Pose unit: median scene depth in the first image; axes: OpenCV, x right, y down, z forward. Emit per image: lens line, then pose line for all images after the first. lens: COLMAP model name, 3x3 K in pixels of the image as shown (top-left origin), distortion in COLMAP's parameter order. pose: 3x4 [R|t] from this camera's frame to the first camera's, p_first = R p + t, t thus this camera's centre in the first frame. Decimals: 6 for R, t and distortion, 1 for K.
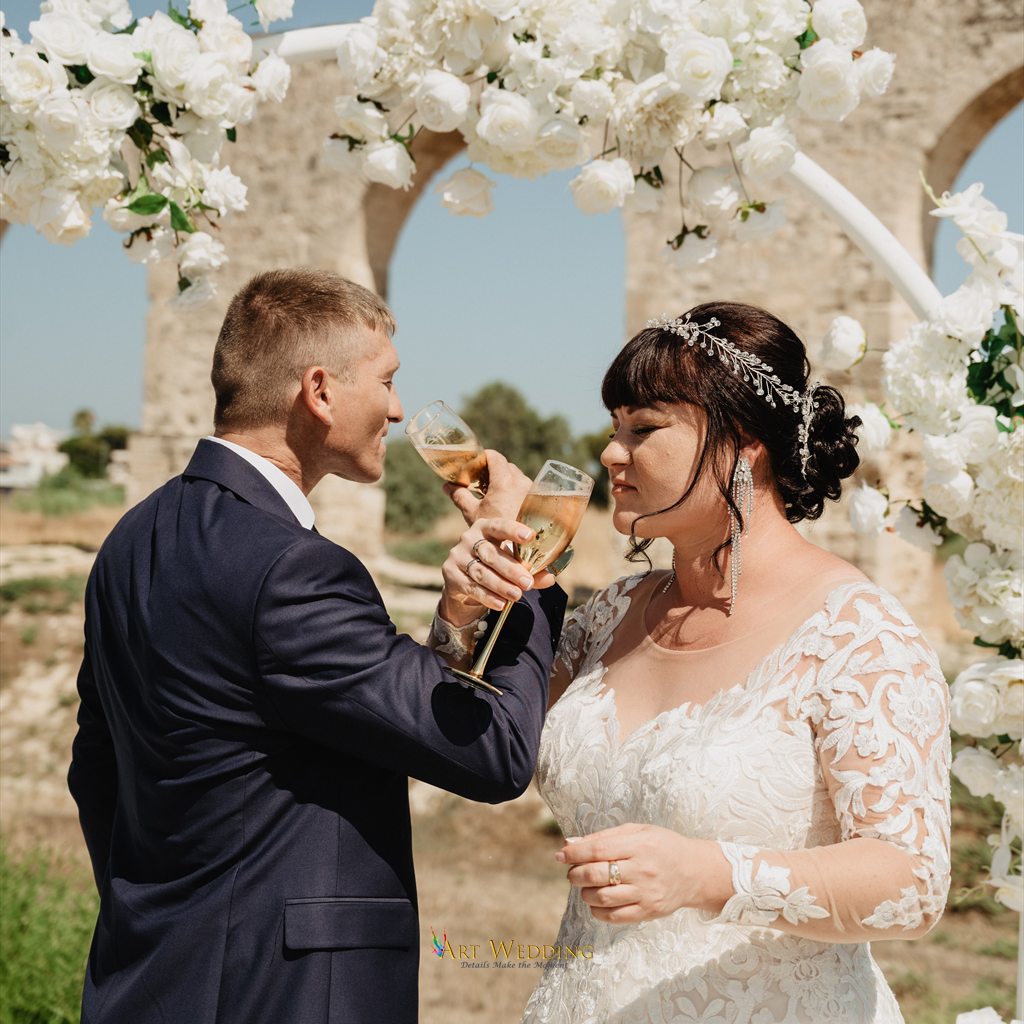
lens RADIAL K [[2171.8, 0, 511.4], [0, 2171.8, 517.0], [0, 0, 1]] dist [0.009627, 0.000000]
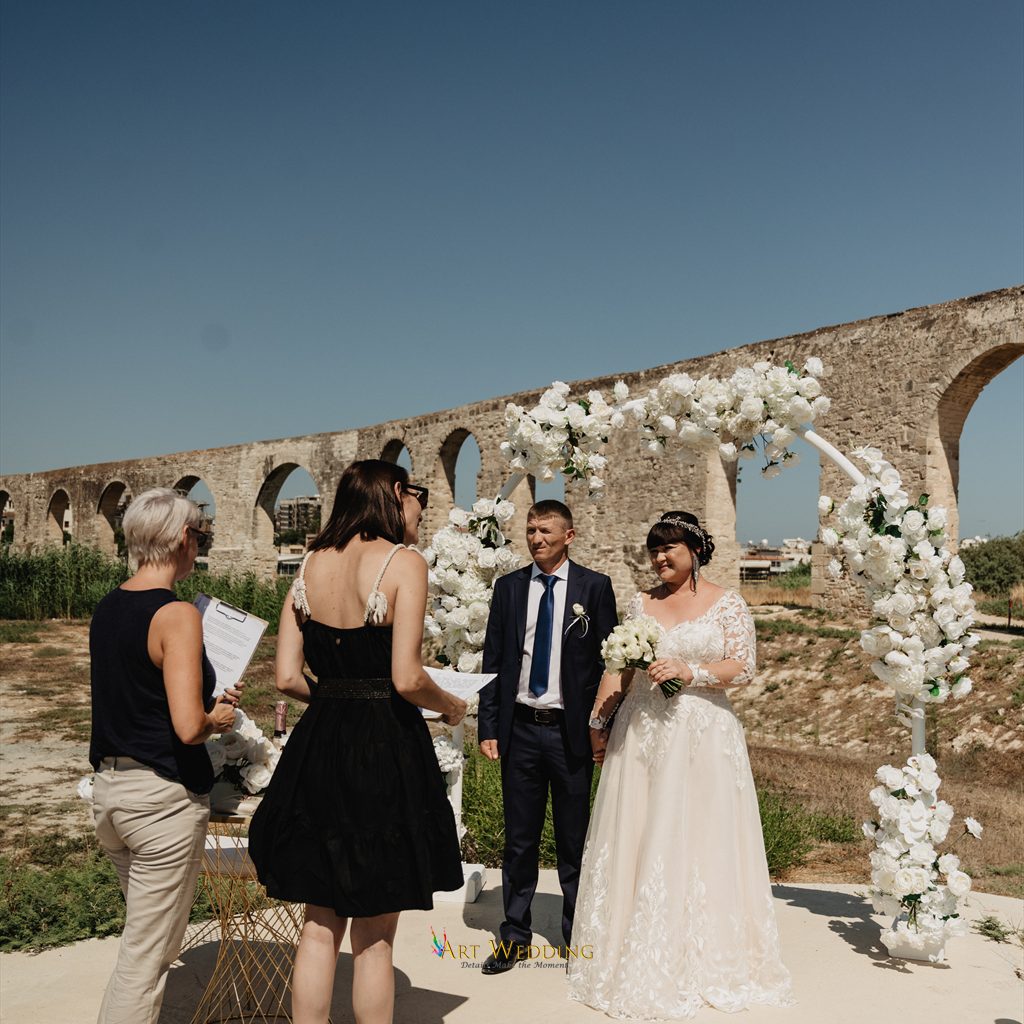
lens RADIAL K [[1251.4, 0, 512.6], [0, 1251.4, 510.2], [0, 0, 1]] dist [-0.004965, 0.000000]
pose [[0.905249, -0.038605, -0.423125, 0.458726], [0.011392, 0.997711, -0.066656, 0.022557], [0.424730, 0.055520, 0.903616, -0.532350]]
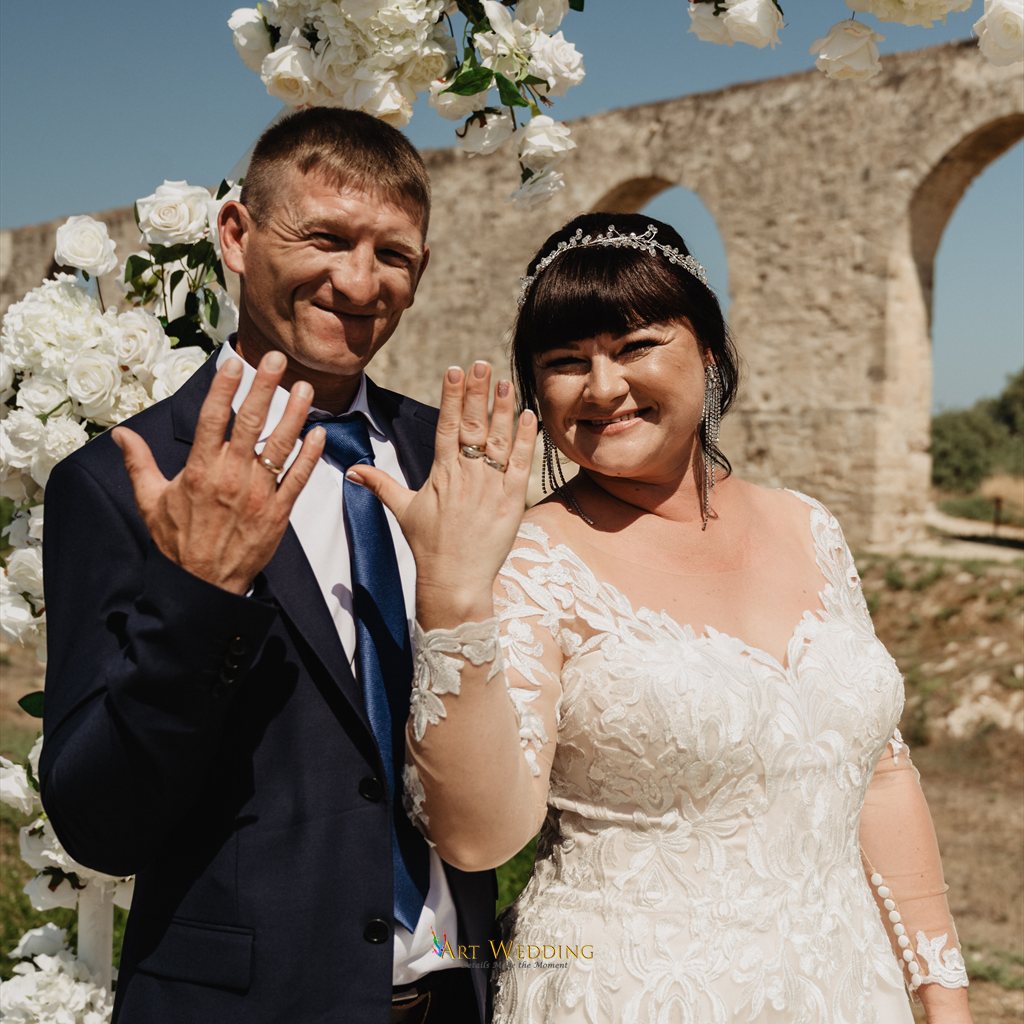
lens RADIAL K [[1789.5, 0, 567.9], [0, 1789.5, 491.2], [0, 0, 1]] dist [0.011896, 0.000000]
pose [[0.964825, -0.007571, -0.262784, 0.056414], [0.008996, 0.999951, 0.004222, 0.017320], [0.262739, -0.006437, 0.964845, 0.311642]]
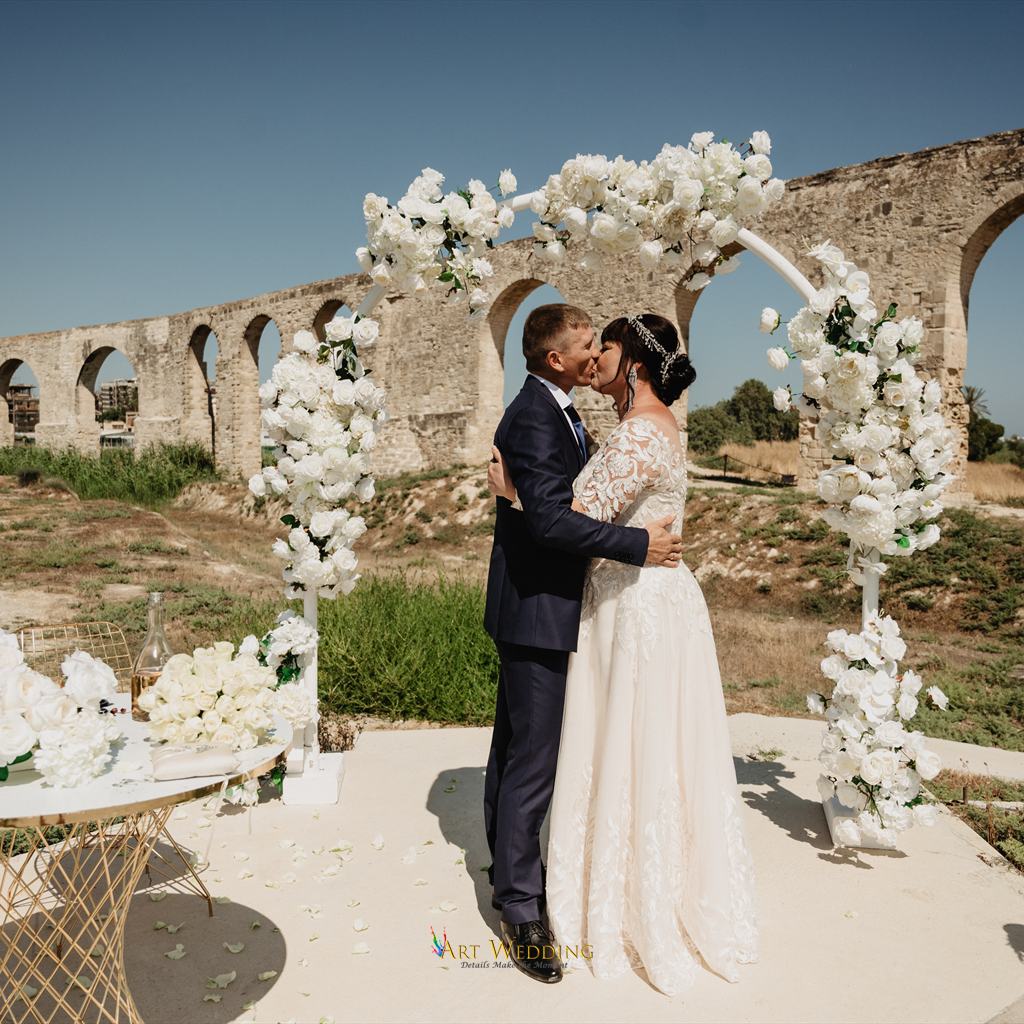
lens RADIAL K [[1024.9, 0, 497.8], [0, 1024.9, 517.5], [0, 0, 1]] dist [-0.015026, 0.000000]
pose [[0.967061, -0.012774, -0.254222, 0.151678], [0.029320, 0.997682, 0.061402, 0.045166], [0.252849, -0.066833, 0.965195, -0.053966]]
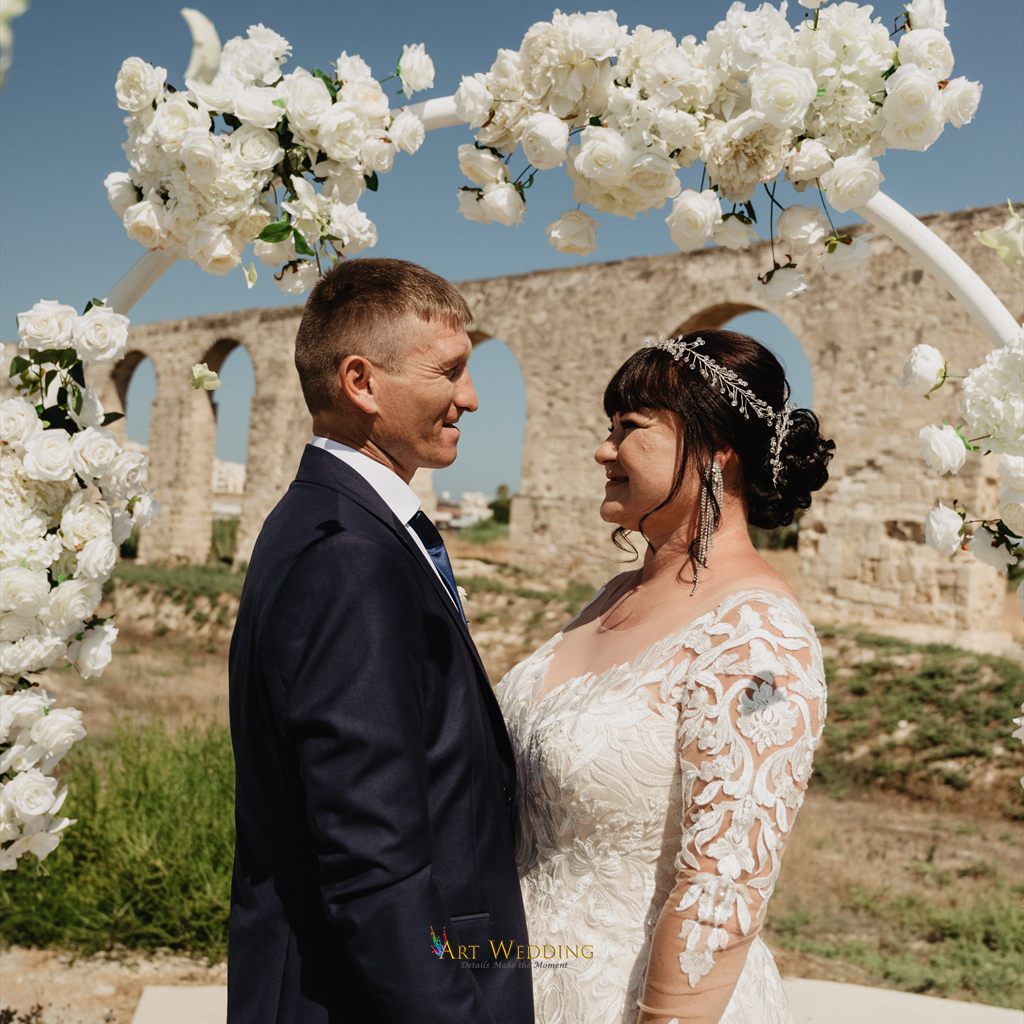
lens RADIAL K [[1251.4, 0, 516.1], [0, 1251.4, 513.8], [0, 0, 1]] dist [-0.004965, 0.000000]
pose [[0.982853, 0.030143, -0.181913, 0.072645], [-0.035404, 0.999041, -0.025742, 0.012609], [0.180962, 0.031741, 0.982978, 0.378274]]
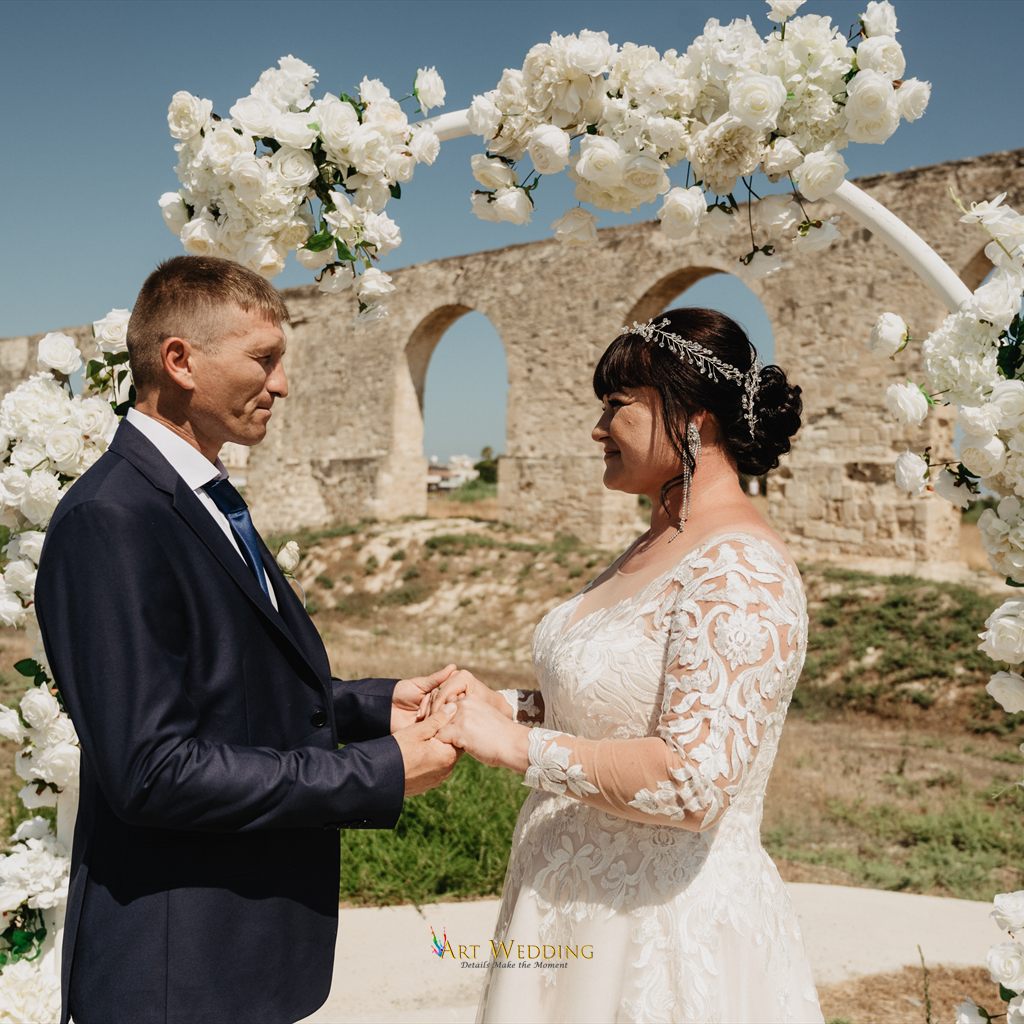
lens RADIAL K [[1169.0, 0, 503.5], [0, 1169.0, 508.2], [0, 0, 1]] dist [-0.008358, 0.000000]
pose [[0.983613, -0.011712, -0.179913, 0.059348], [0.012671, 0.999911, 0.004182, 0.011110], [0.179848, -0.006393, 0.983674, 0.330023]]
